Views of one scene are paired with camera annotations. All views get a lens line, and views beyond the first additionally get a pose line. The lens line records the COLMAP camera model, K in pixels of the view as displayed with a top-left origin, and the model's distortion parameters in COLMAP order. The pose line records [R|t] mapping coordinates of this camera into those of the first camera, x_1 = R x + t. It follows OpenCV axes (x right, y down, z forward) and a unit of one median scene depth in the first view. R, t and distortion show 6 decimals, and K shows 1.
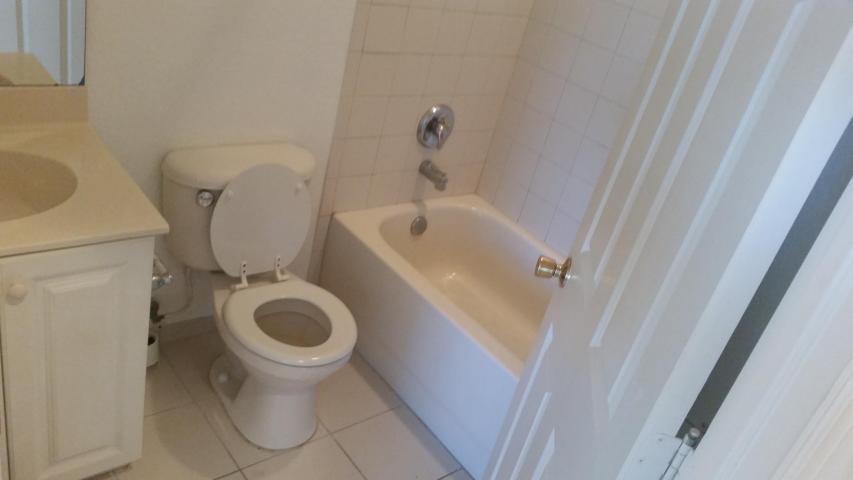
lens RADIAL K [[720.1, 0, 426.5], [0, 720.1, 240.0], [0, 0, 1]] dist [-0.004226, -0.010121]
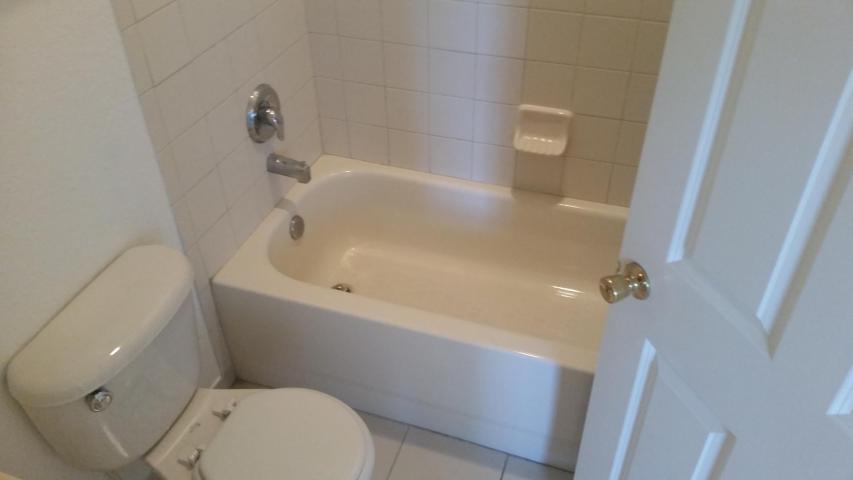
lens RADIAL K [[720.1, 0, 426.5], [0, 720.1, 240.0], [0, 0, 1]] dist [-0.004226, -0.010121]
pose [[0.824361, -0.507990, 0.249749, -0.105808], [0.433880, 0.850404, 0.297591, -0.196817], [-0.363561, -0.136961, 0.921447, 0.194240]]
